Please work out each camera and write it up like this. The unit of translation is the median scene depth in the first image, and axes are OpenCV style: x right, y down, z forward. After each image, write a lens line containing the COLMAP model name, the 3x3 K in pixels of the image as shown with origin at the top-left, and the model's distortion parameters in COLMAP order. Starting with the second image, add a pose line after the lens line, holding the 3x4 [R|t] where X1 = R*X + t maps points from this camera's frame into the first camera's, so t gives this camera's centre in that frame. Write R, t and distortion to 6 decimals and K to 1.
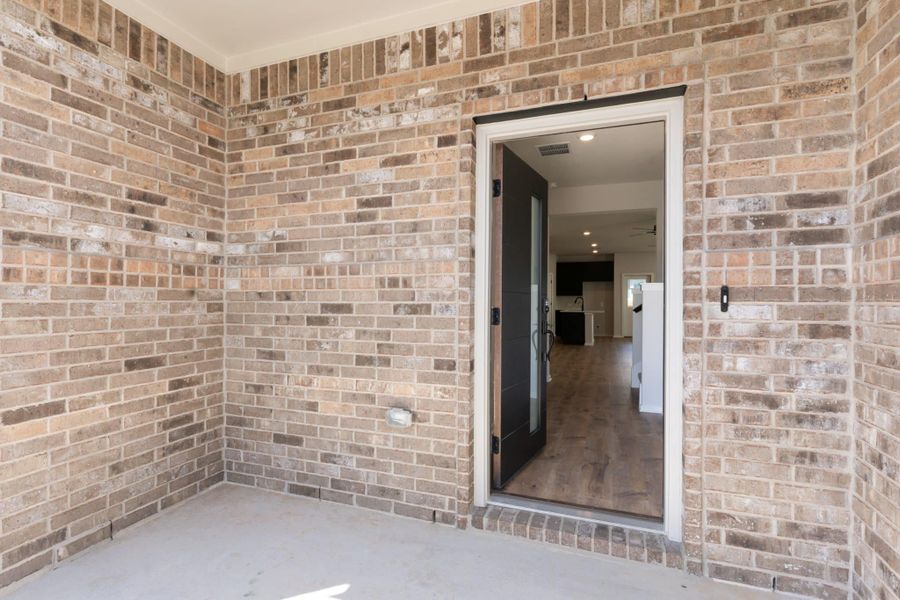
lens RADIAL K [[437.6, 0, 448.2], [0, 437.6, 302.7], [0, 0, 1]] dist [-0.001362, -0.000508]
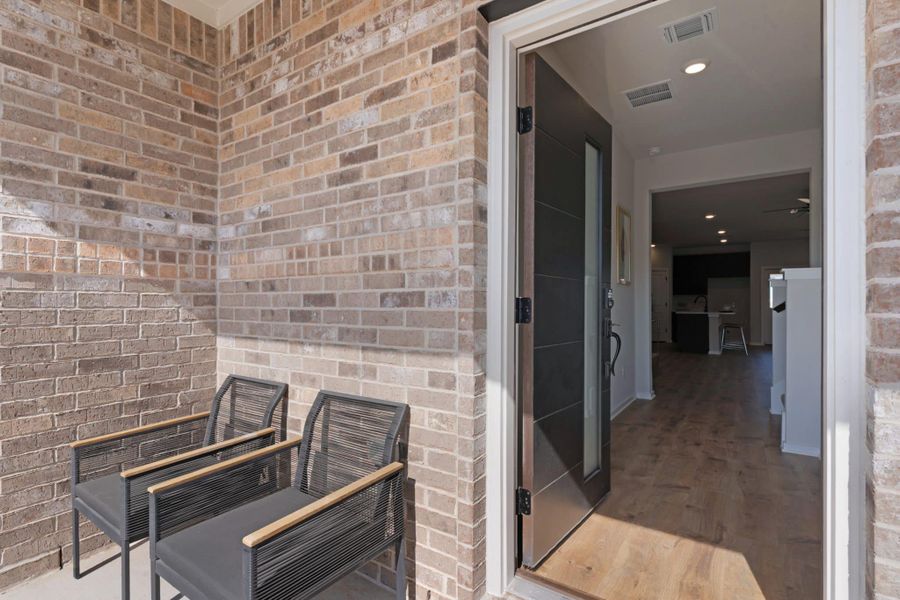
lens RADIAL K [[440.3, 0, 443.2], [0, 440.3, 304.1], [0, 0, 1]] dist [0.000147, -0.000007]
pose [[0.968218, -0.001694, -0.250102, 0.155299], [0.001089, 0.999996, -0.002556, 0.023200], [0.250105, 0.002202, 0.968216, 0.313278]]
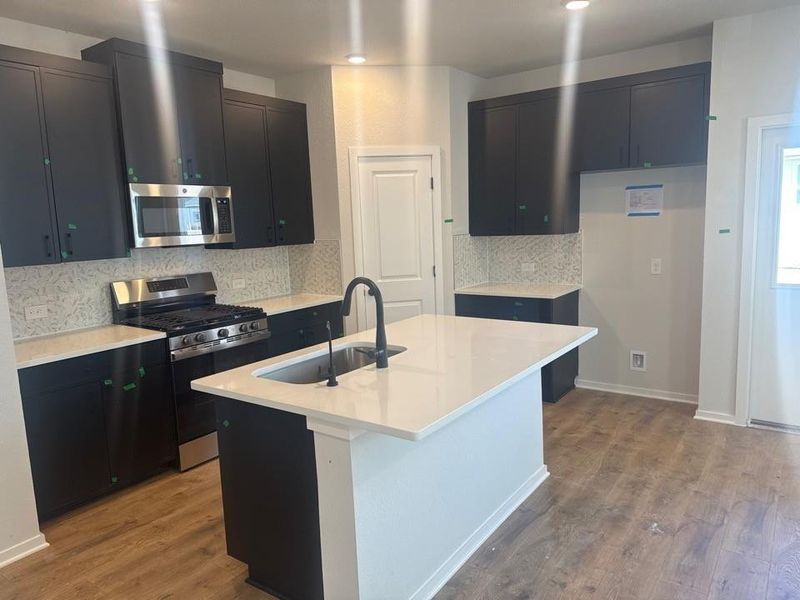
lens RADIAL K [[564.4, 0, 400.0], [0, 564.4, 300.0], [0, 0, 1]] dist [0.080033, -0.097996]
pose [[0.965407, 0.000505, -0.260747, 1.643282], [0.037277, 0.989459, 0.139931, -0.144418], [0.258069, -0.144810, 0.955212, 3.678858]]
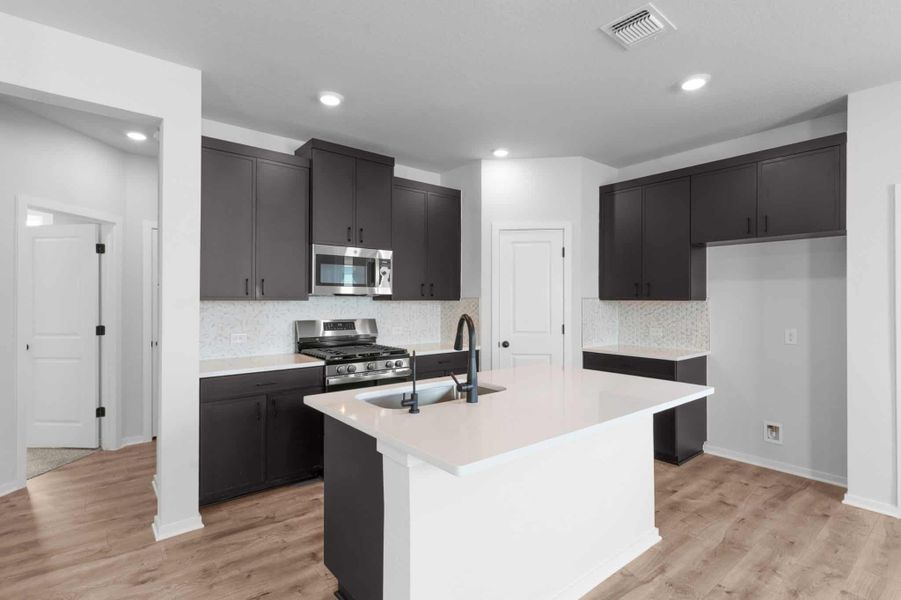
lens RADIAL K [[443.2, 0, 448.1], [0, 443.2, 298.3], [0, 0, 1]] dist [0.001052, 0.006713]
pose [[0.865893, -0.000964, -0.500229, 1.711897], [-0.002474, 0.999978, -0.006211, -0.081821], [0.500224, 0.006616, 0.865871, 3.857995]]
